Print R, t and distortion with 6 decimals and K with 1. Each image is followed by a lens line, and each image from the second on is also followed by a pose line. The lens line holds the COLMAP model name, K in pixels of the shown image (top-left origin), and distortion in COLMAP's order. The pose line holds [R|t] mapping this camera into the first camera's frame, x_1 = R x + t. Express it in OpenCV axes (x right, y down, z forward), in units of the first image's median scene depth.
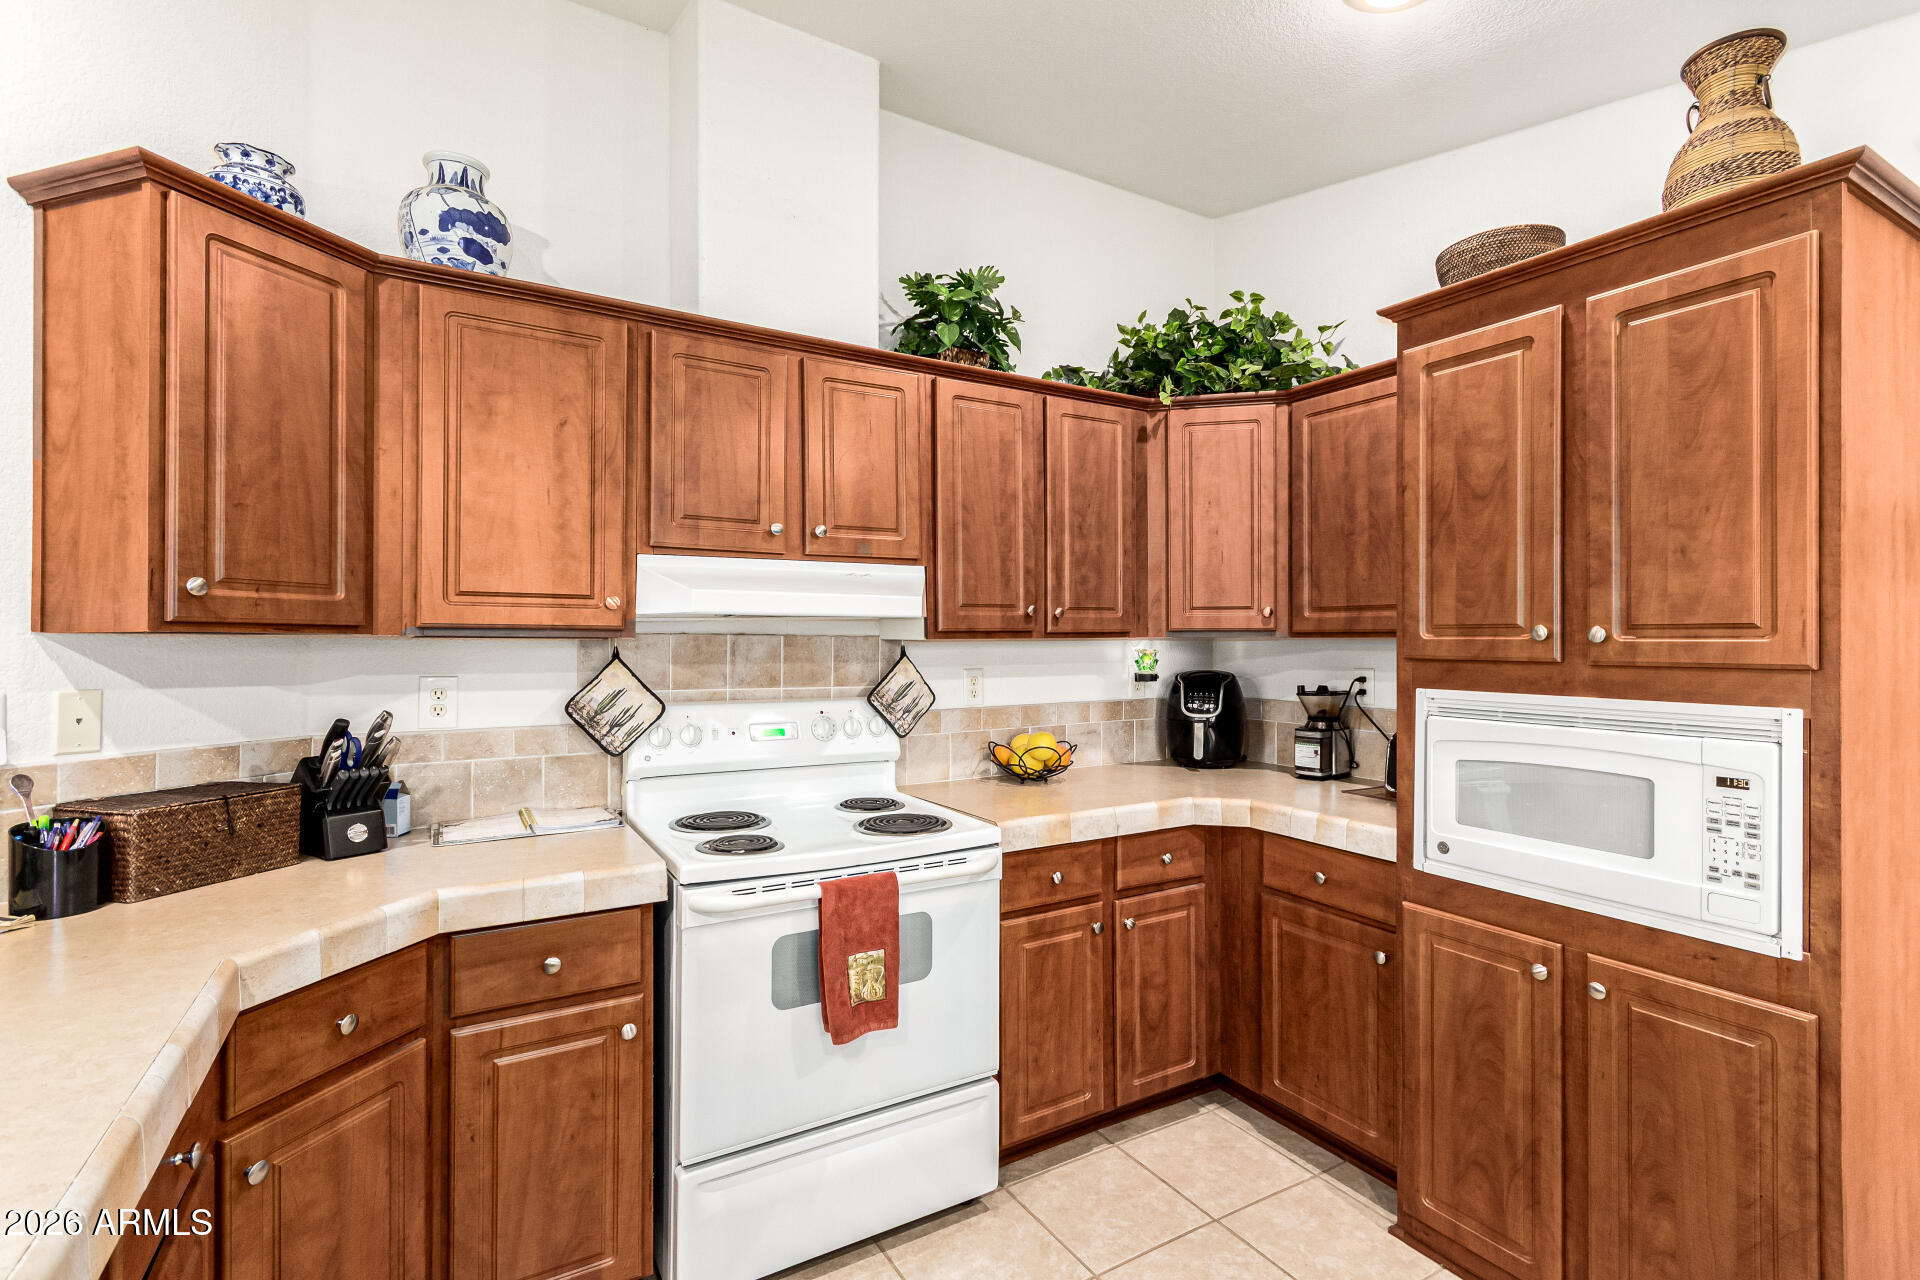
lens RADIAL K [[884.1, 0, 969.2], [0, 884.1, 636.2], [0, 0, 1]] dist [0.001790, 0.001960]
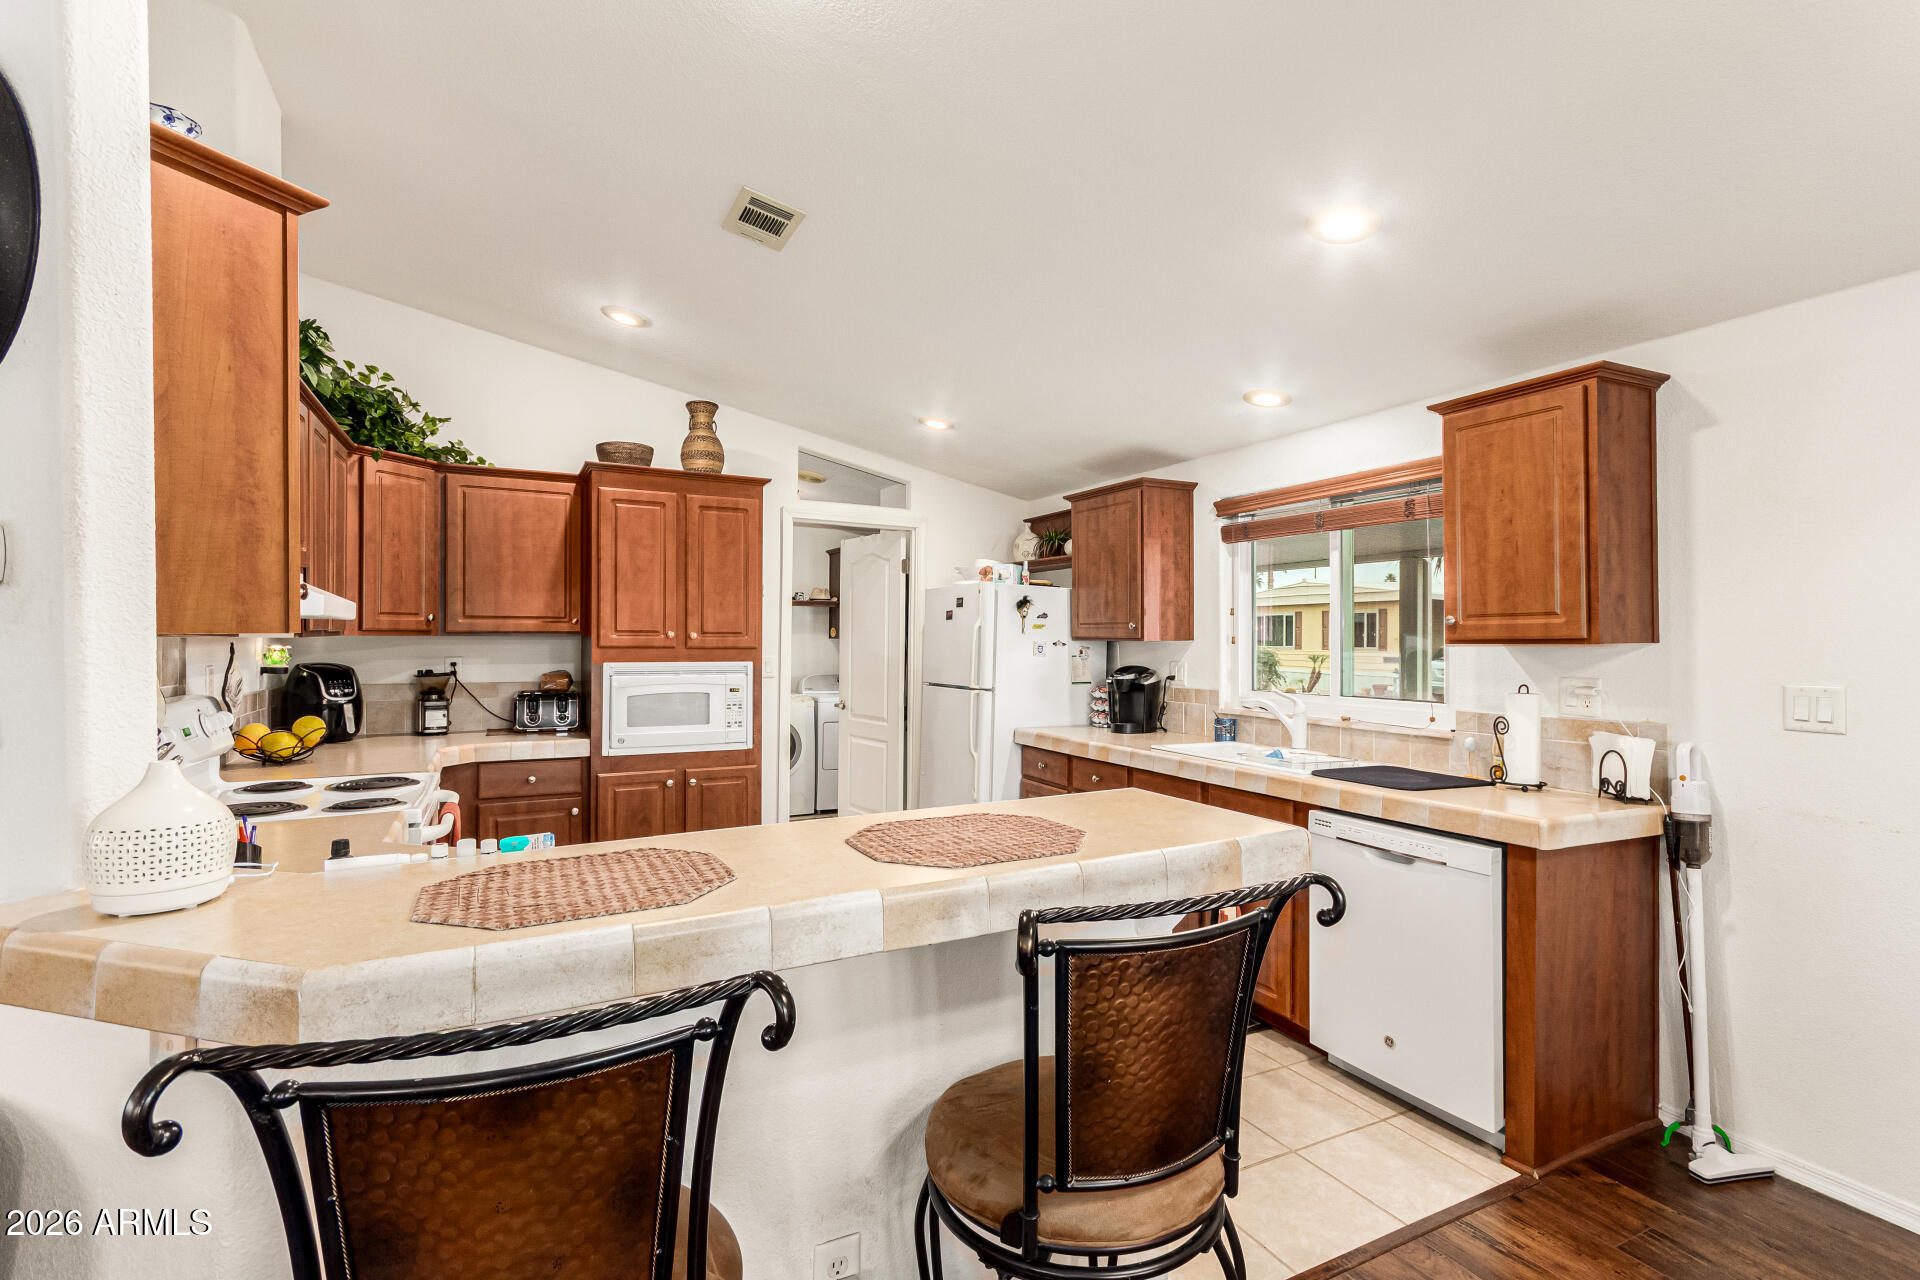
lens RADIAL K [[884.1, 0, 965.7], [0, 884.1, 640.2], [0, 0, 1]] dist [0.001790, 0.001960]
pose [[0.063651, -0.004304, 0.997963, -1.291506], [-0.006446, 0.999968, 0.004724, -0.004529], [-0.997951, -0.006733, 0.063621, 0.077751]]
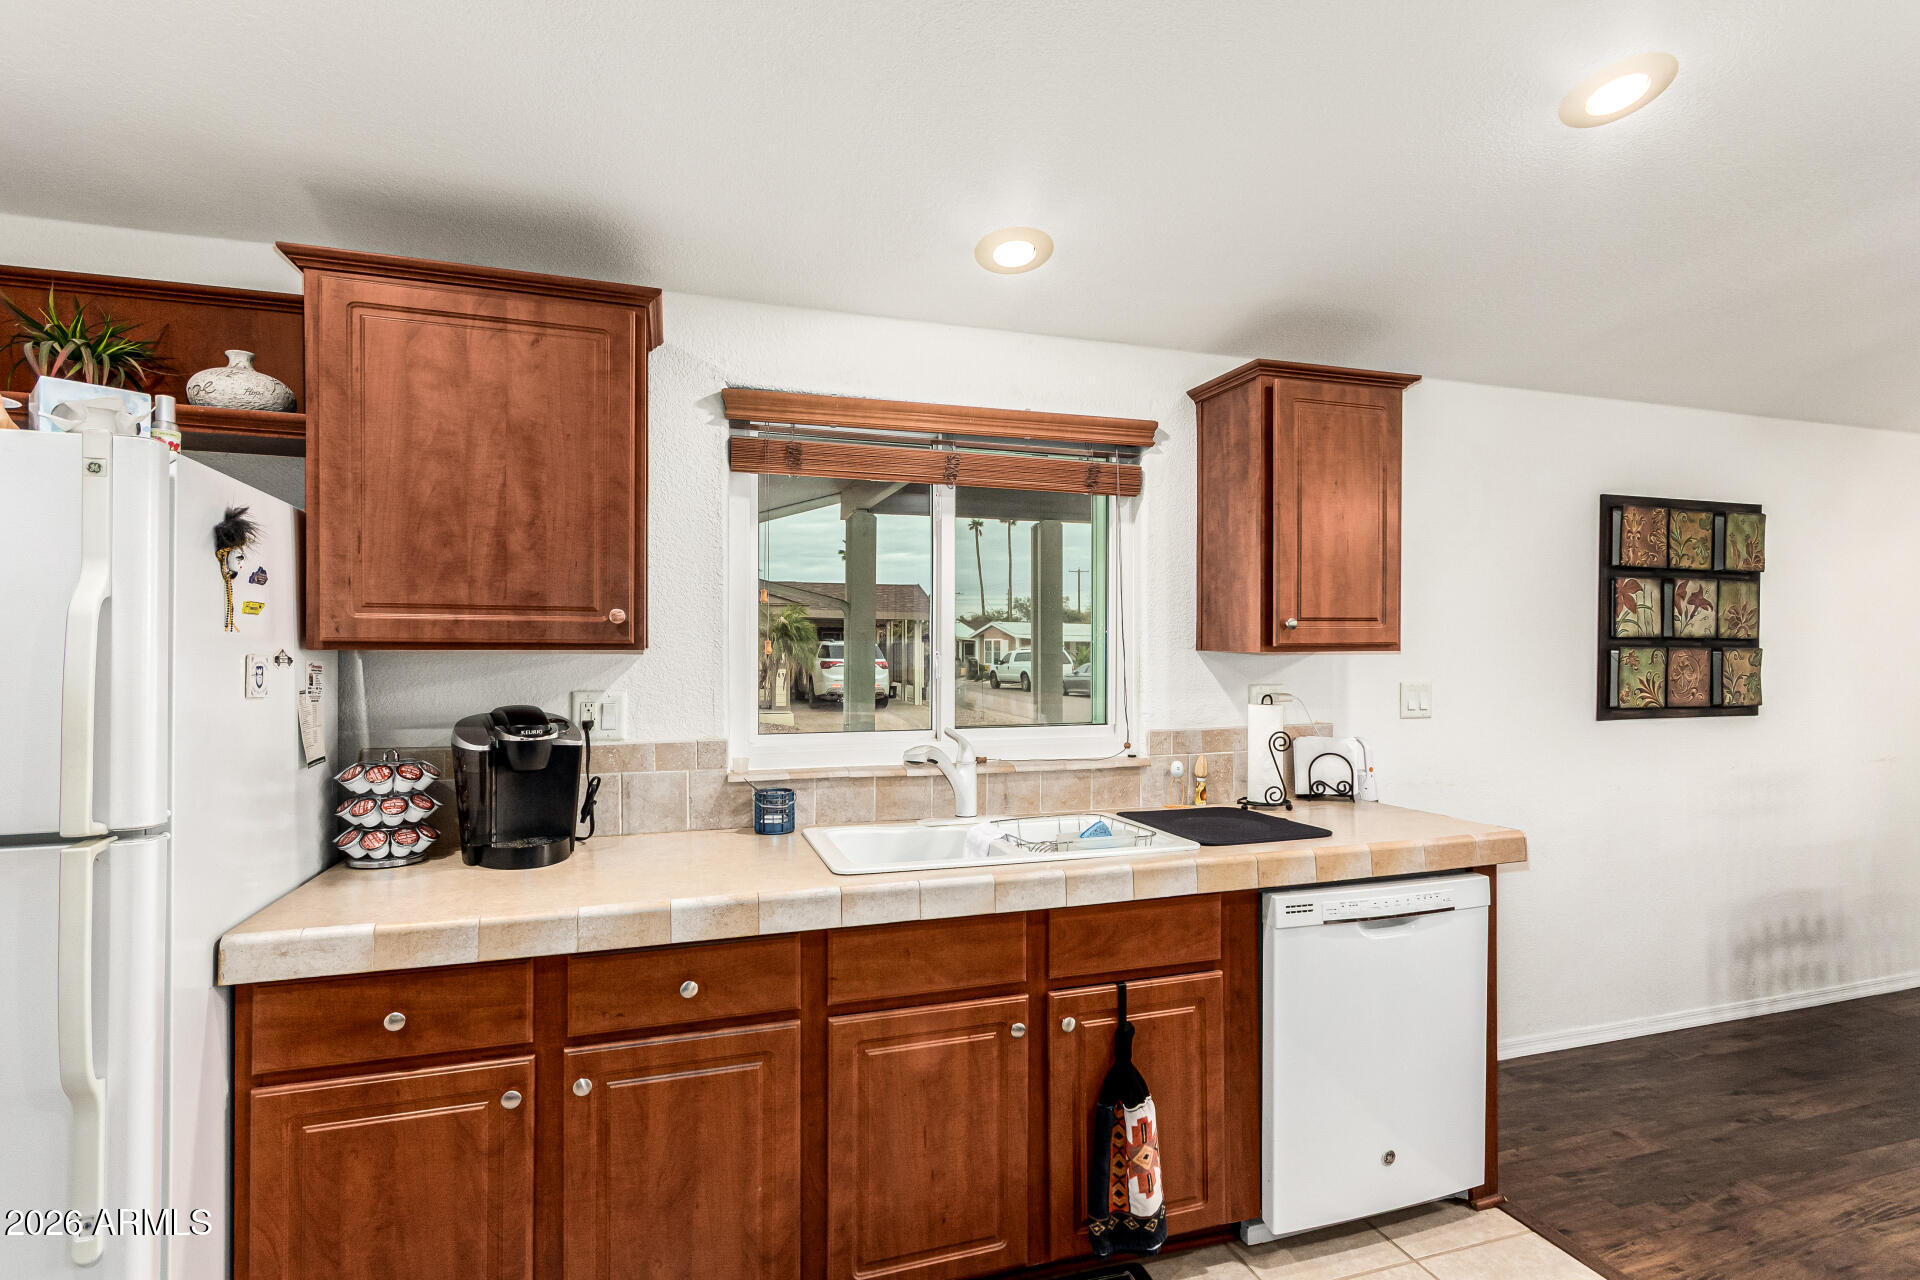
lens RADIAL K [[884.1, 0, 966.0], [0, 884.1, 648.6], [0, 0, 1]] dist [0.001790, 0.001960]
pose [[-0.971208, -0.007275, 0.238120, 0.137234], [-0.006421, 0.999970, 0.004363, -0.003746], [-0.238145, 0.002708, -0.971226, 0.595335]]
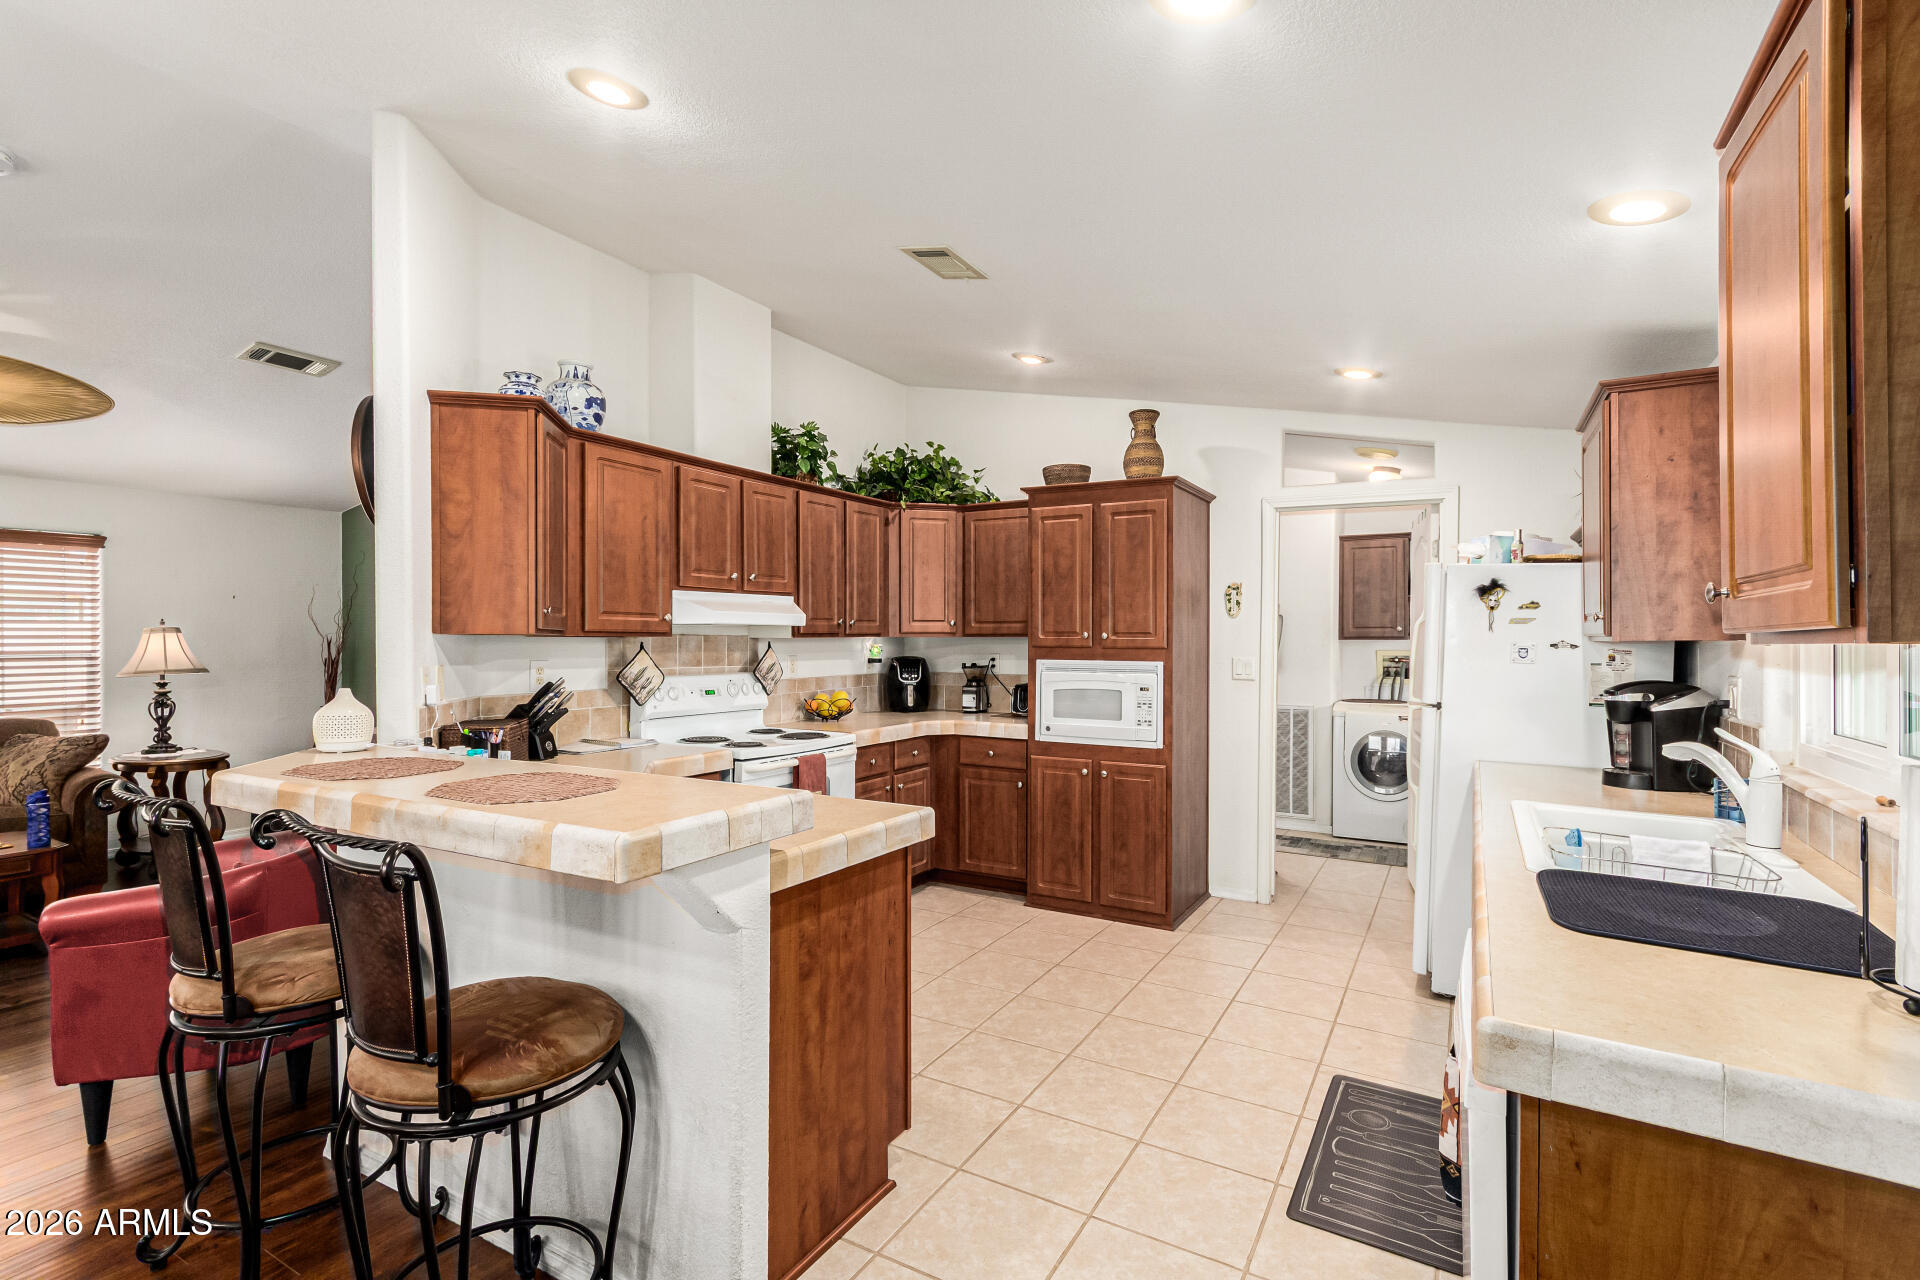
lens RADIAL K [[884.1, 0, 972.2], [0, 884.1, 638.9], [0, 0, 1]] dist [0.001790, 0.001960]
pose [[0.870046, -0.000695, 0.492971, -0.694424], [-0.001705, 0.999989, 0.004419, -0.003030], [-0.492968, -0.004685, 0.870035, -0.815540]]
